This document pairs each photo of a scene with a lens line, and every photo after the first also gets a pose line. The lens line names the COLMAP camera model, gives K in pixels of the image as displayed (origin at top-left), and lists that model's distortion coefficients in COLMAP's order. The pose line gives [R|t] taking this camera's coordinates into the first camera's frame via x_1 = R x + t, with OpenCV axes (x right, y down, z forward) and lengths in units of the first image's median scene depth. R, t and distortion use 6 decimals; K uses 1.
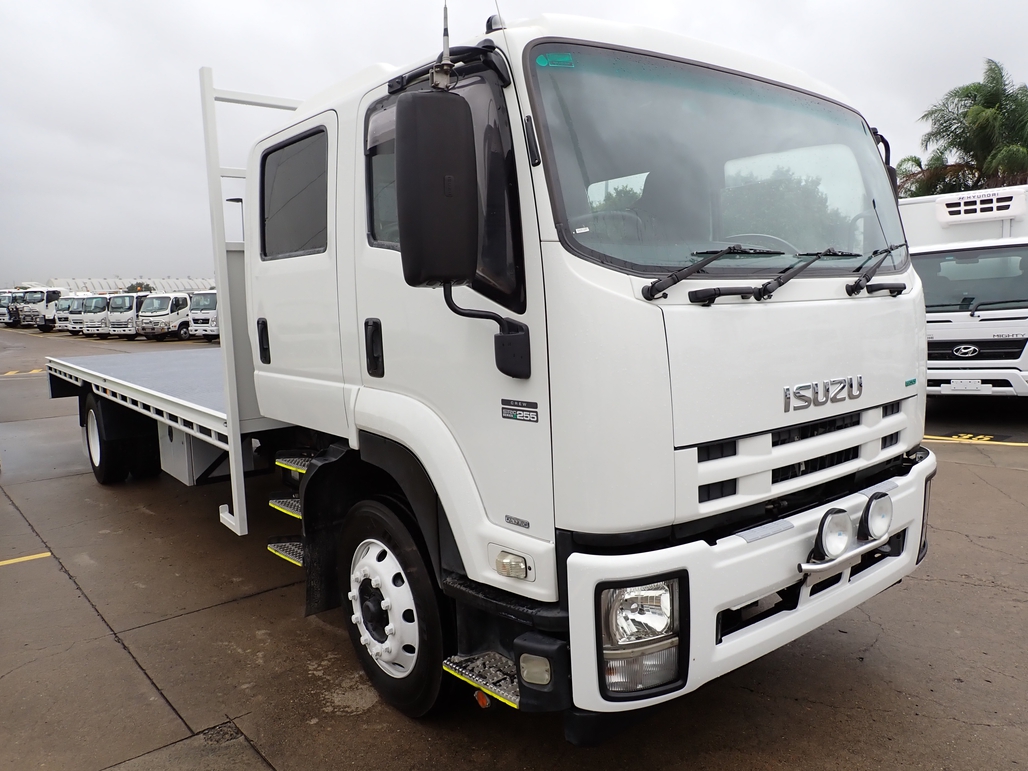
lens RADIAL K [[763.4, 0, 515.4], [0, 763.4, 377.2], [0, 0, 1]] dist [0.006351, -0.006903]
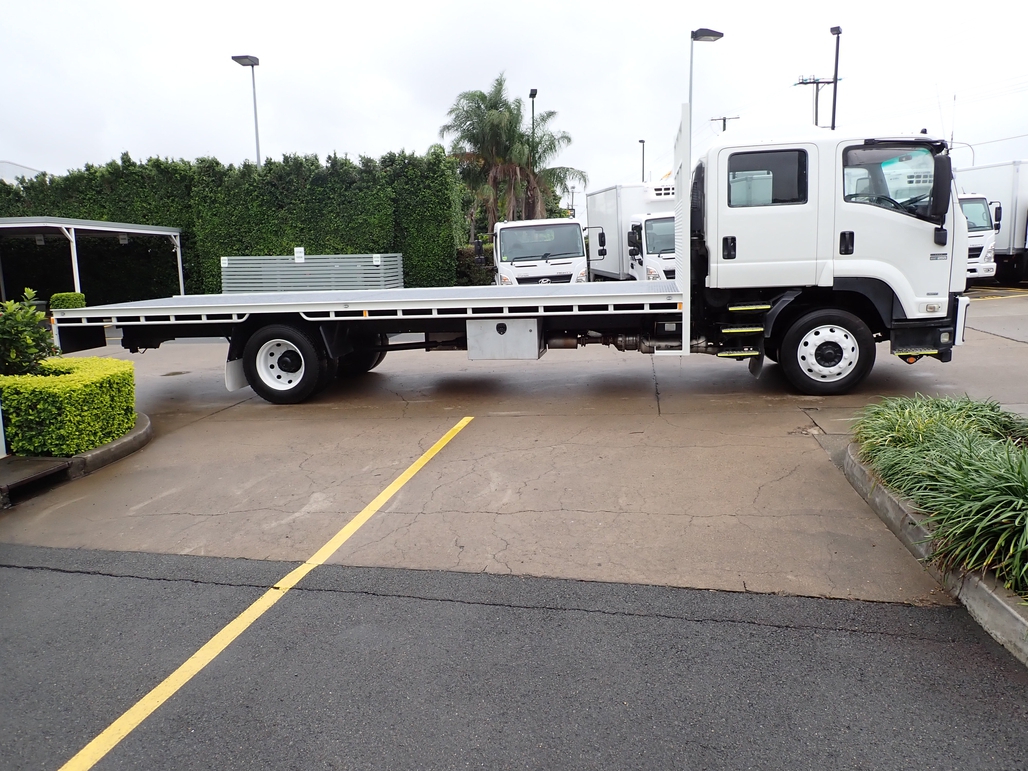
lens RADIAL K [[763.4, 0, 515.4], [0, 763.4, 377.2], [0, 0, 1]] dist [0.006351, -0.006903]
pose [[0.750233, -0.110686, 0.651843, -0.941652], [0.085650, 0.993850, 0.070182, 0.045989], [-0.655602, 0.003177, 0.755100, -0.066454]]
